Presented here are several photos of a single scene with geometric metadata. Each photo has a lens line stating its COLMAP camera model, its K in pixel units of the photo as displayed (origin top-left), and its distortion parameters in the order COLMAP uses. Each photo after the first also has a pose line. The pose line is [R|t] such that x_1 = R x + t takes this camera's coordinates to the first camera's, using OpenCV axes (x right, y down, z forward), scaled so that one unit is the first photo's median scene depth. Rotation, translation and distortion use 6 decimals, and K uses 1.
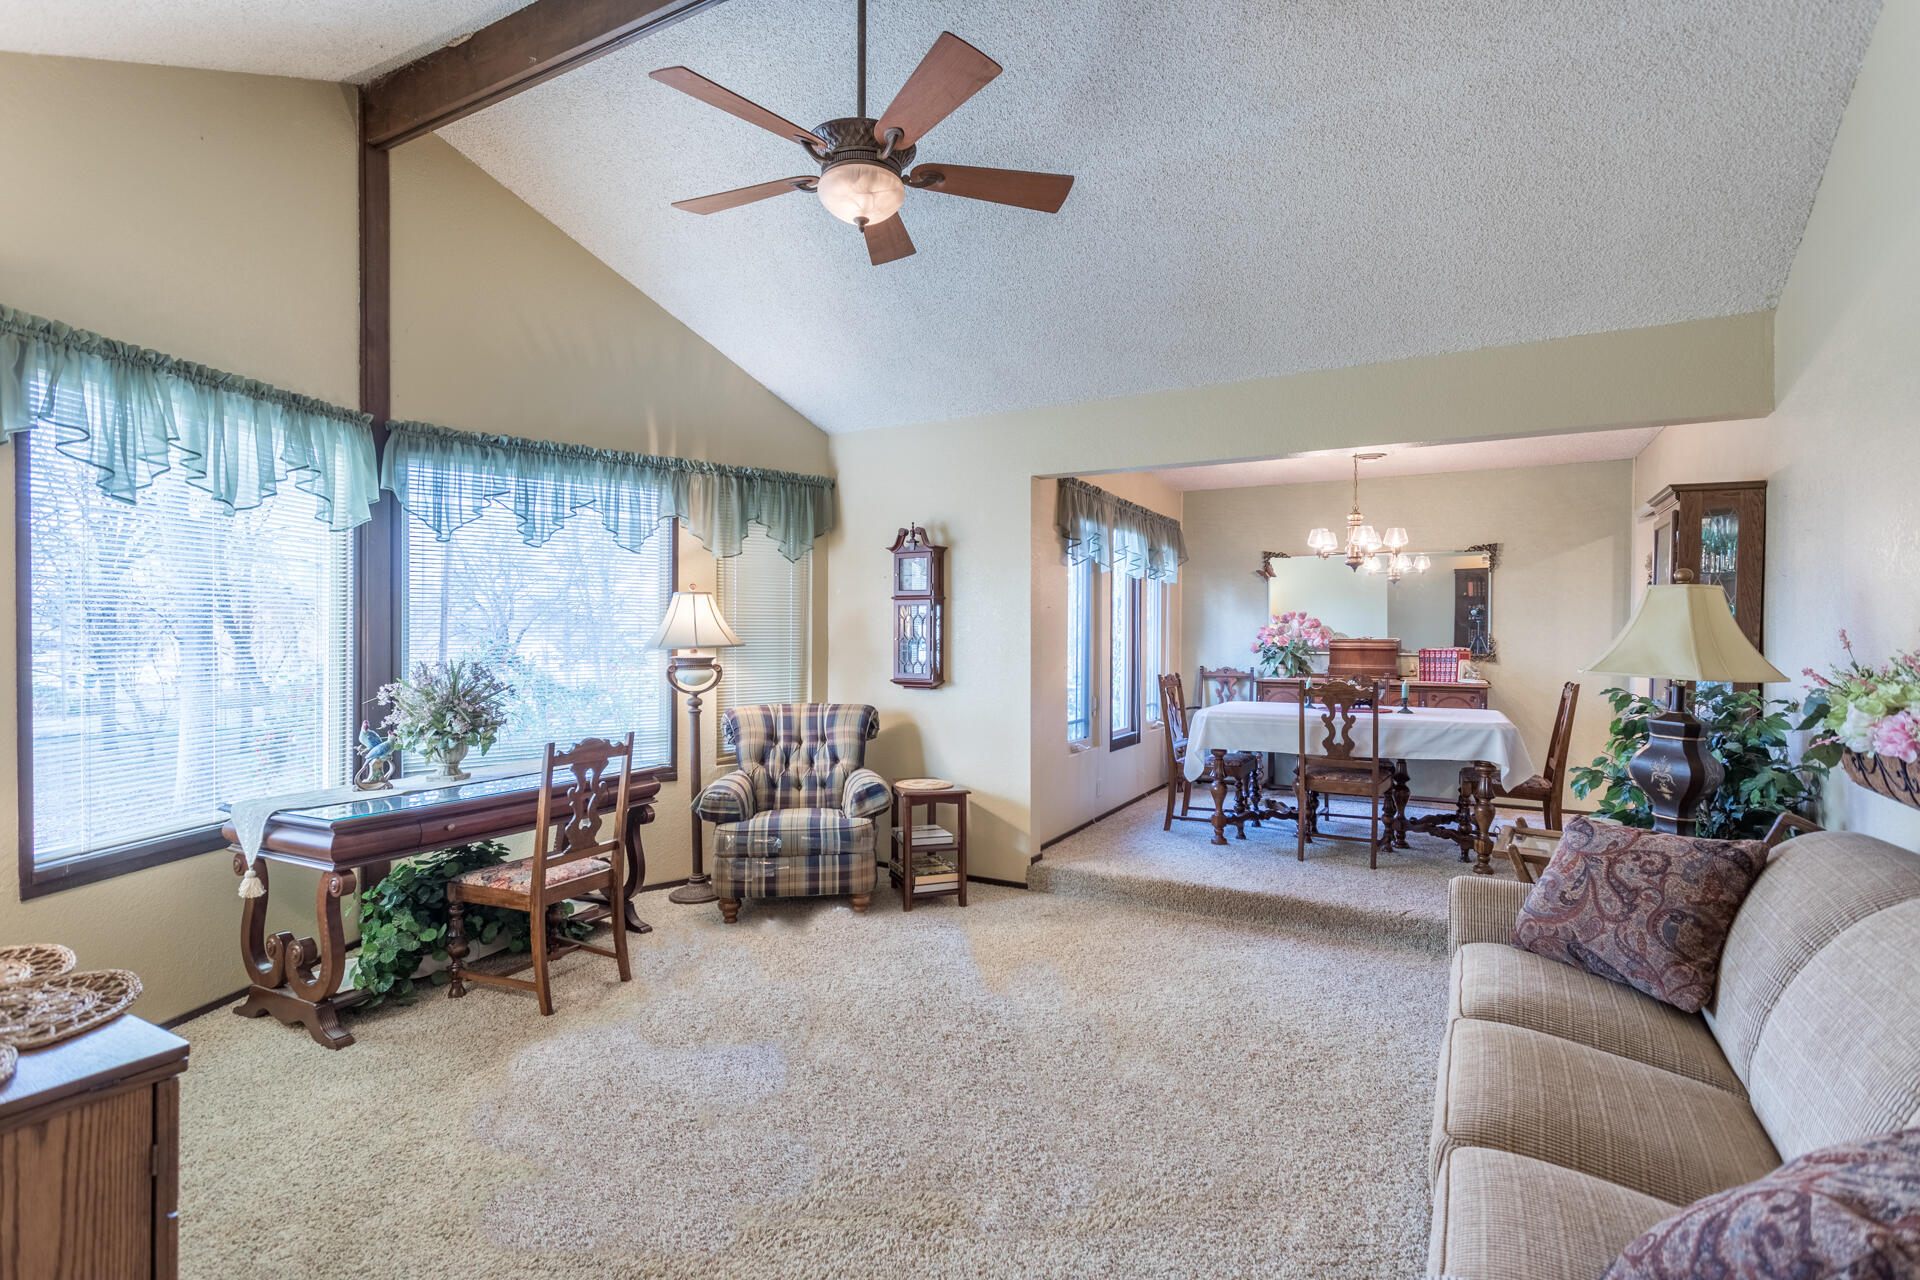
lens RADIAL K [[895.9, 0, 974.2], [0, 895.9, 634.8], [0, 0, 1]] dist [0.015237, -0.001222]
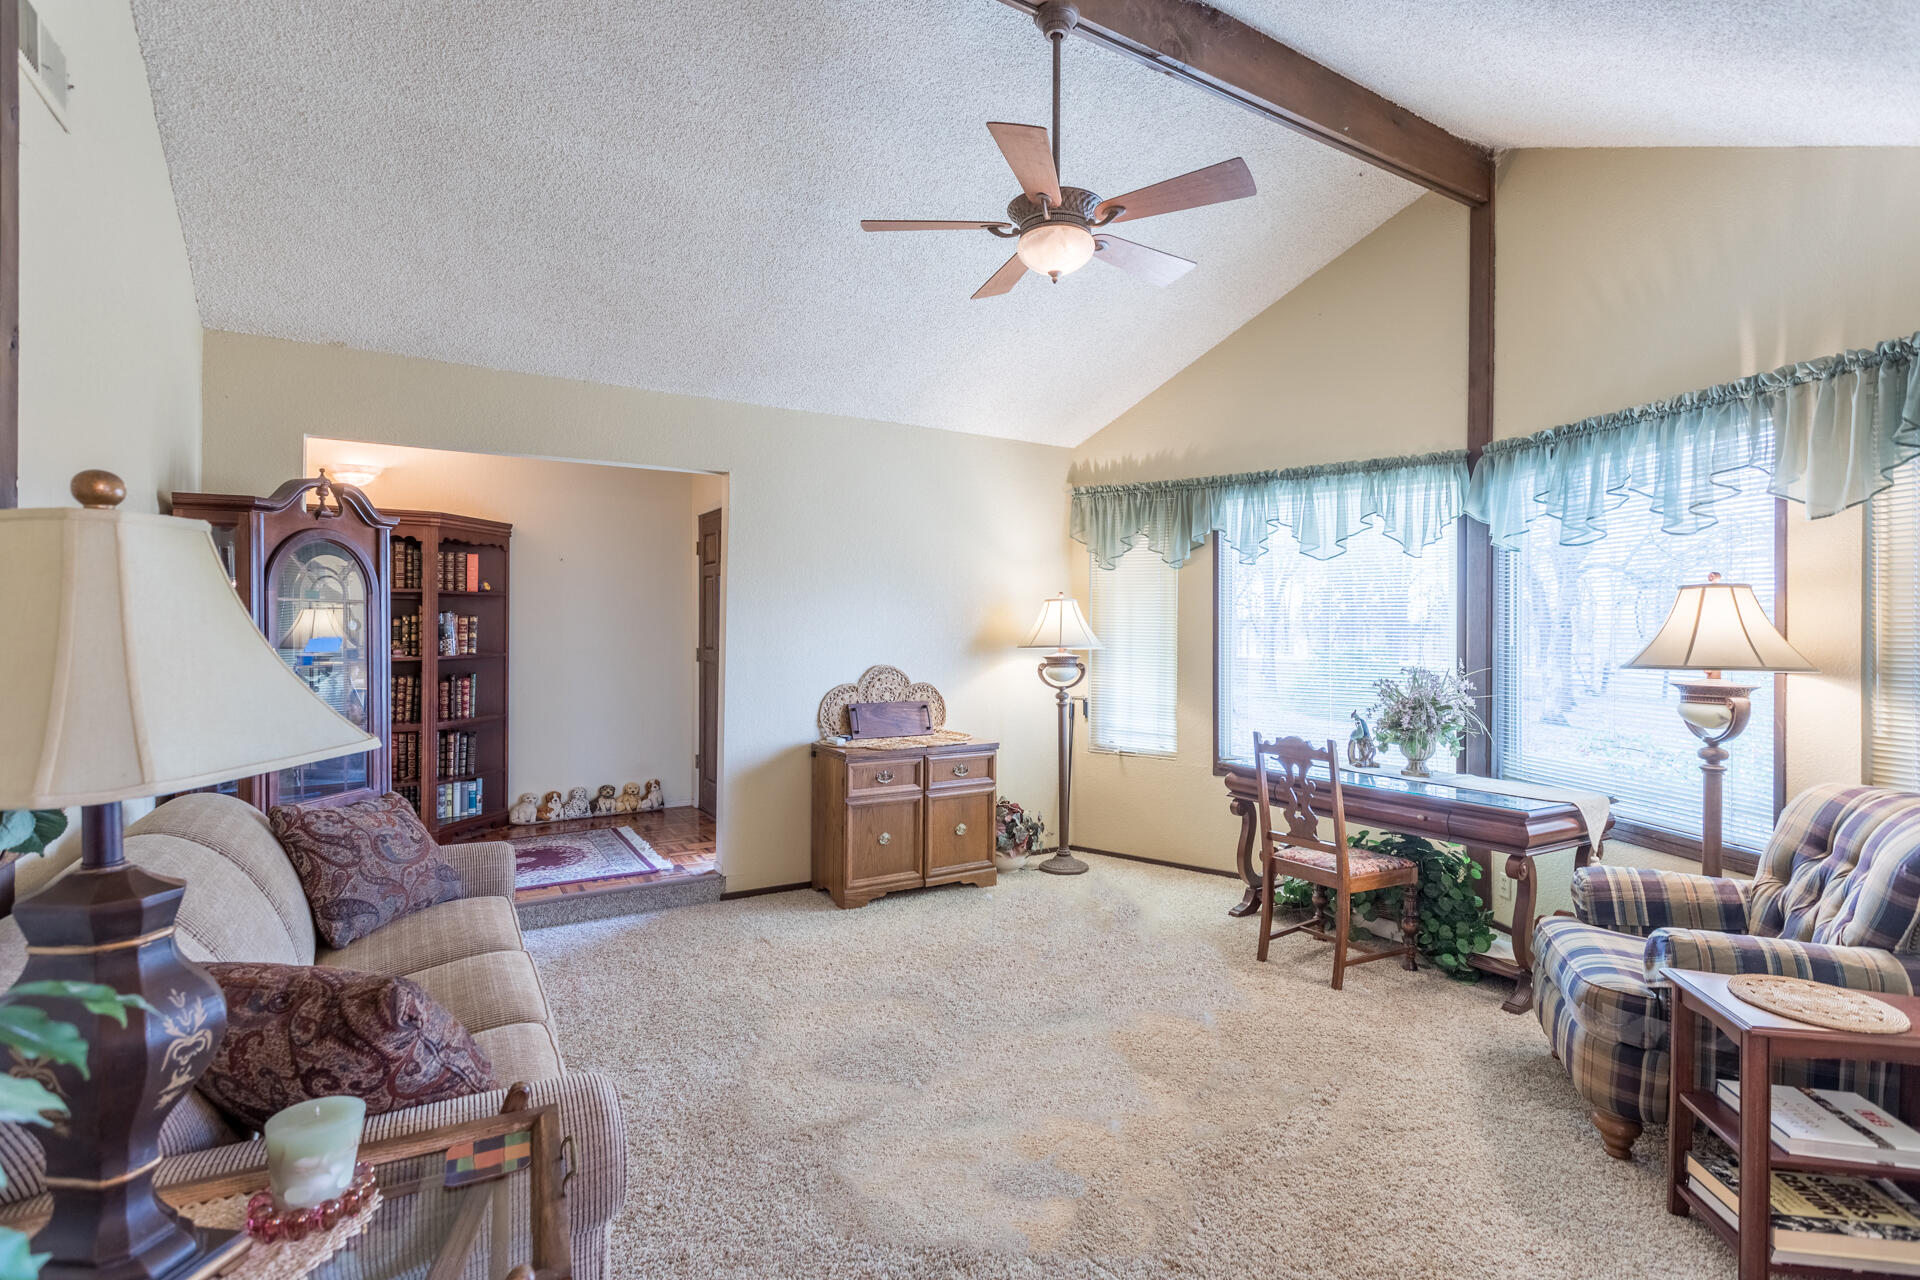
lens RADIAL K [[895.9, 0, 963.8], [0, 895.9, 634.0], [0, 0, 1]] dist [0.015237, -0.001222]
pose [[-0.489331, 0.000120, -0.872098, 0.486870], [-0.011905, 0.999906, 0.006818, -0.009080], [0.872017, 0.013719, -0.489284, 0.788921]]
